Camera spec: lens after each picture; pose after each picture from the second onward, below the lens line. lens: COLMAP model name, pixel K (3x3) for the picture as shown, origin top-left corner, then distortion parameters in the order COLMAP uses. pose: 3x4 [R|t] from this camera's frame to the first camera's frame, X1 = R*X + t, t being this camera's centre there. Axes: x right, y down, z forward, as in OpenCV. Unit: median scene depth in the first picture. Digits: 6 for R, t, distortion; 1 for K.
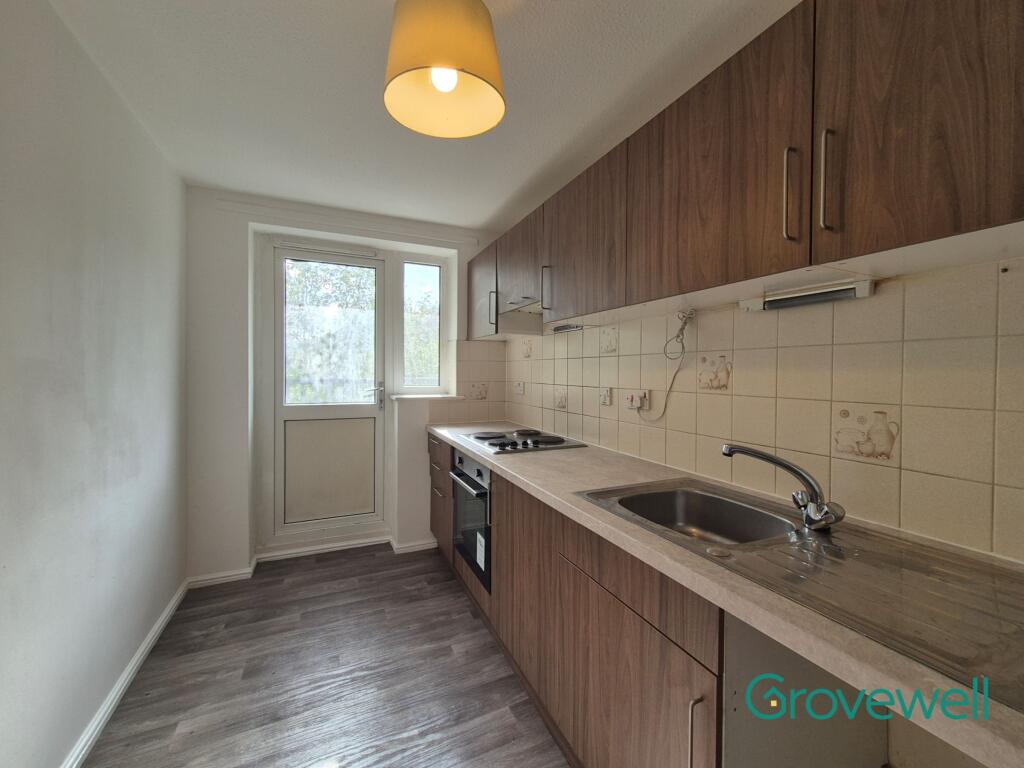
lens RADIAL K [[411.6, 0, 518.7], [0, 411.6, 377.0], [0, 0, 1]] dist [-0.006685, 0.005454]
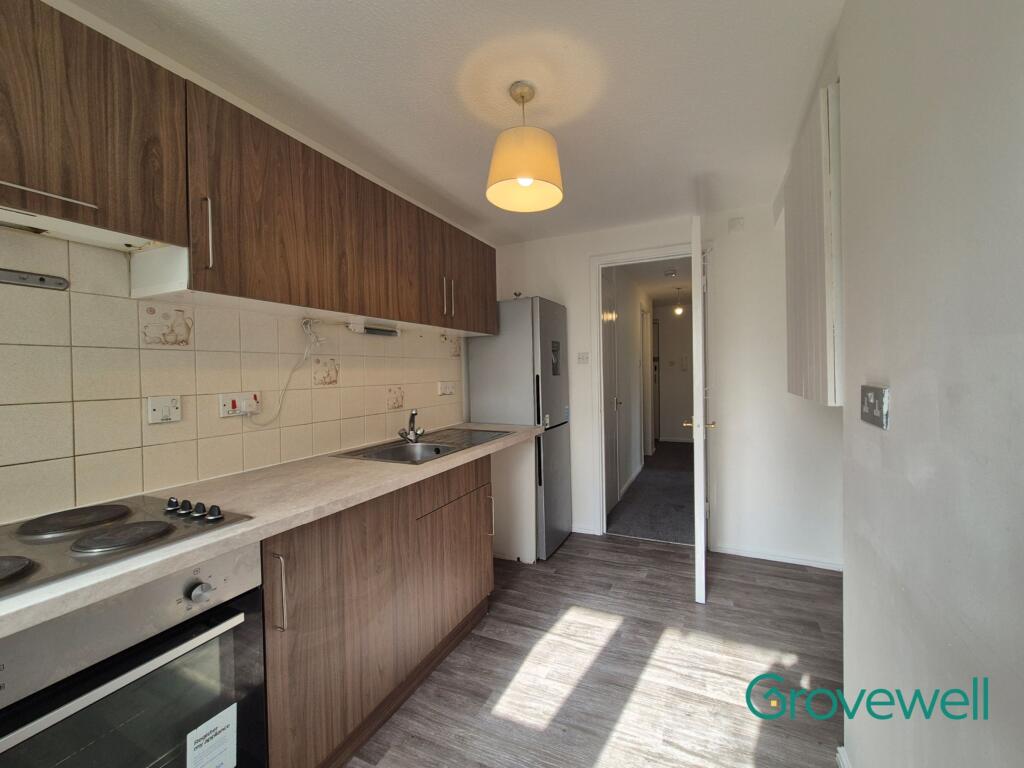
lens RADIAL K [[411.6, 0, 518.7], [0, 411.6, 377.0], [0, 0, 1]] dist [-0.006685, 0.005454]
pose [[-0.641070, -0.002336, 0.767479, -0.937149], [0.026119, 0.999350, 0.024858, -0.010127], [-0.767038, 0.035982, -0.640592, 1.398940]]
